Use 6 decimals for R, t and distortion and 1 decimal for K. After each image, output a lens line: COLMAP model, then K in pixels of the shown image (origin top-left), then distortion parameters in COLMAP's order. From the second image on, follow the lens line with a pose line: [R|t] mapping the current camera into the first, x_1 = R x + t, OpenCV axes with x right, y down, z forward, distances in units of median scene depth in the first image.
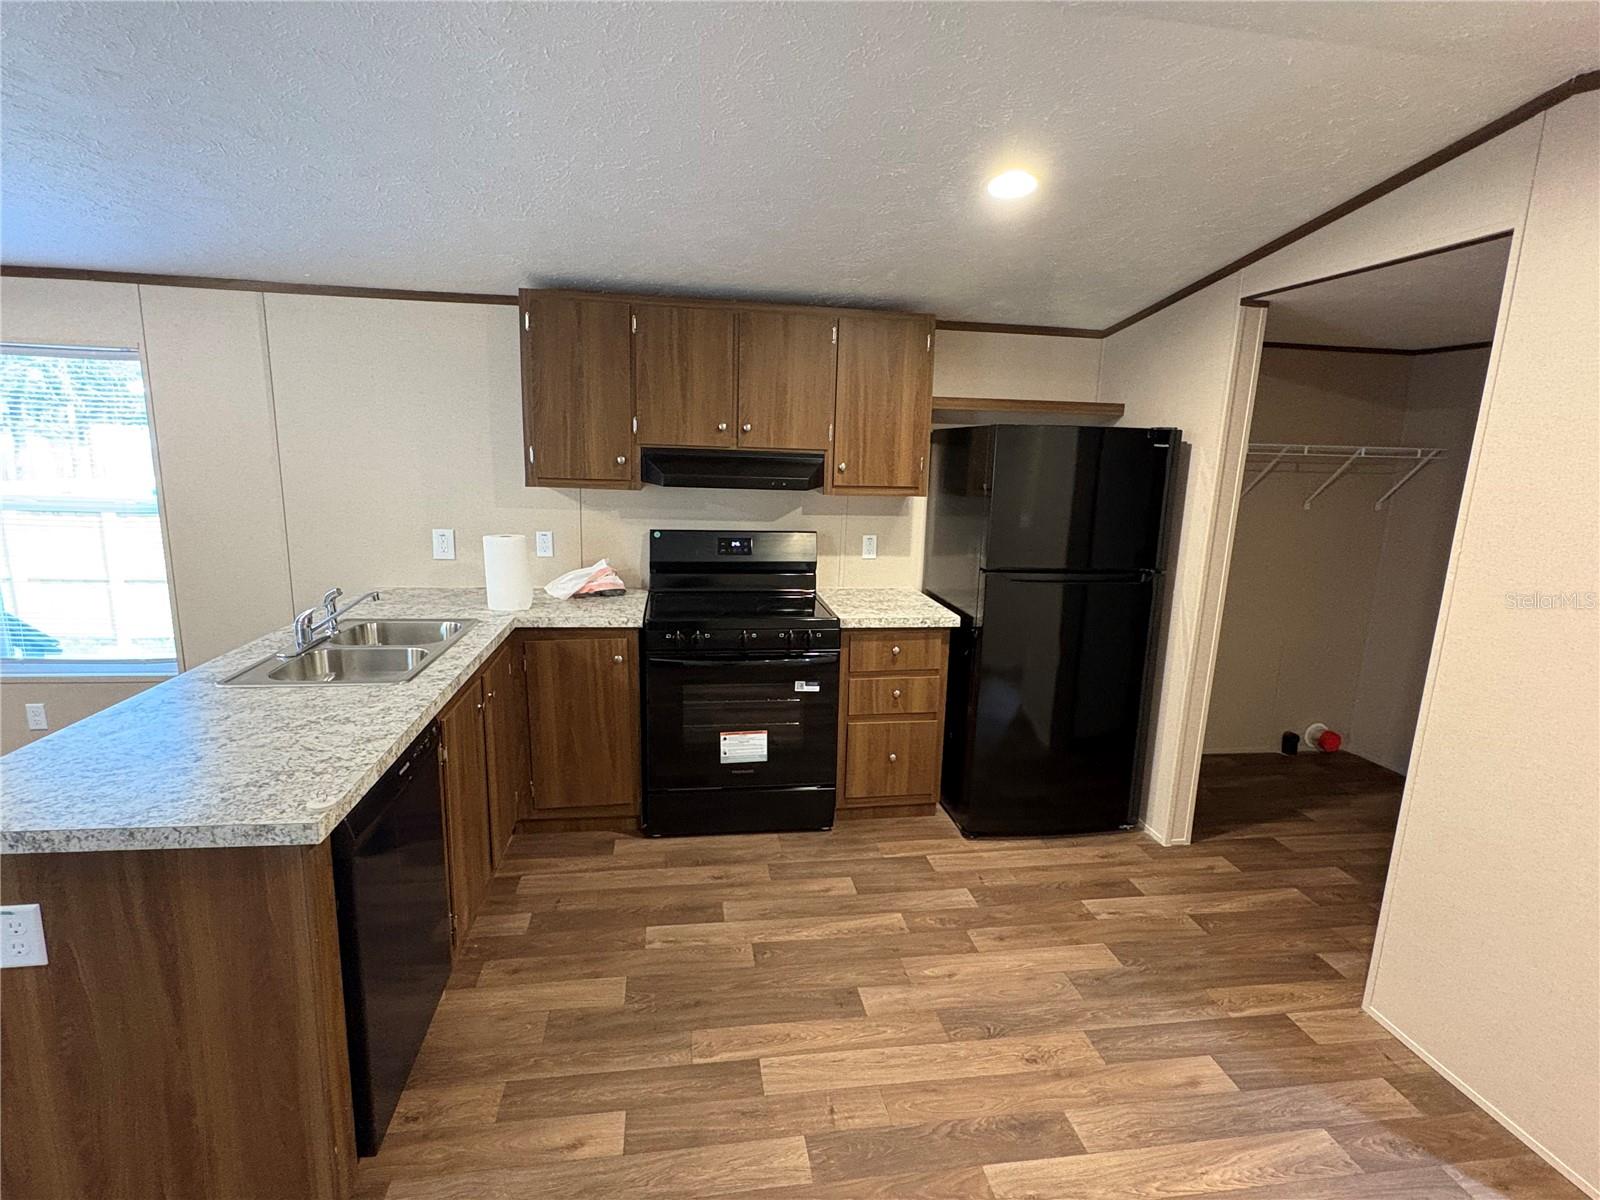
lens RADIAL K [[796.1, 0, 801.2], [0, 796.1, 602.4], [0, 0, 1]] dist [0.000074, 0.001265]
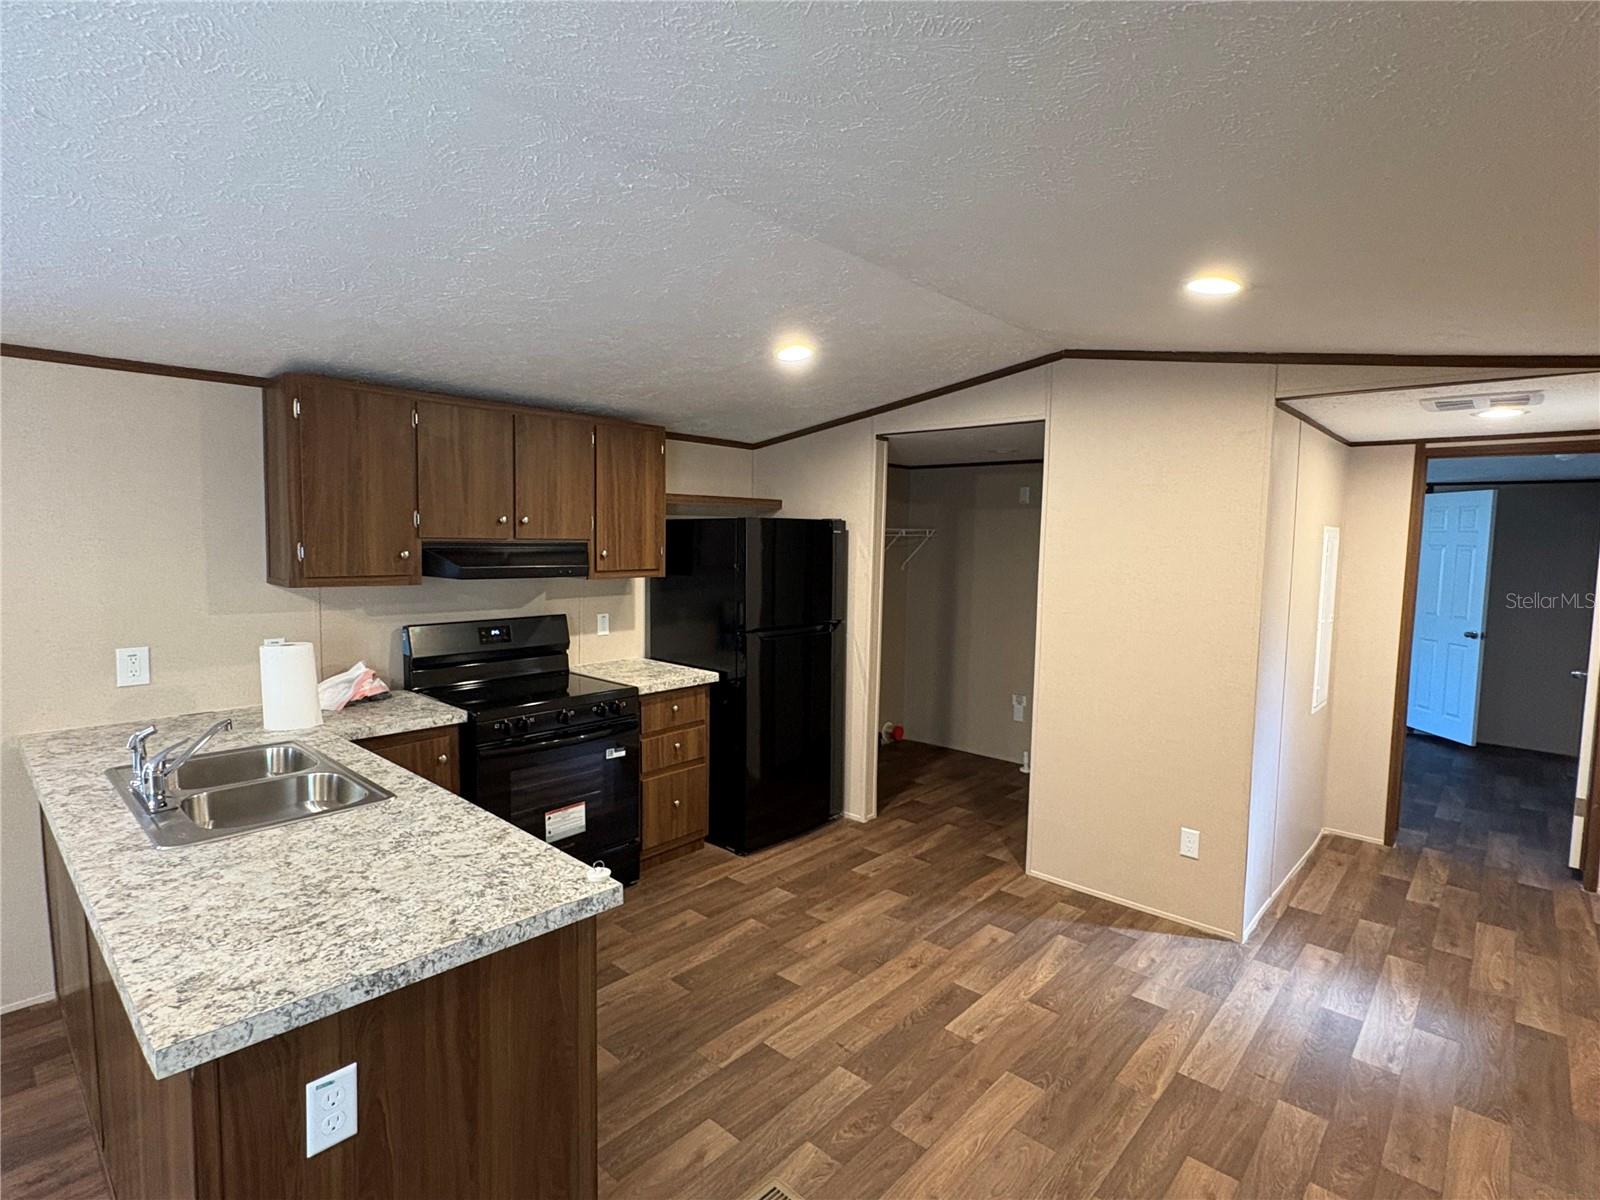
lens RADIAL K [[796.1, 0, 797.4], [0, 796.1, 600.7], [0, 0, 1]] dist [0.000074, 0.001265]
pose [[0.779292, -0.069013, 0.622850, -0.518712], [0.128583, 0.990379, -0.051144, -0.015290], [-0.613328, 0.119944, 0.780668, -0.039134]]
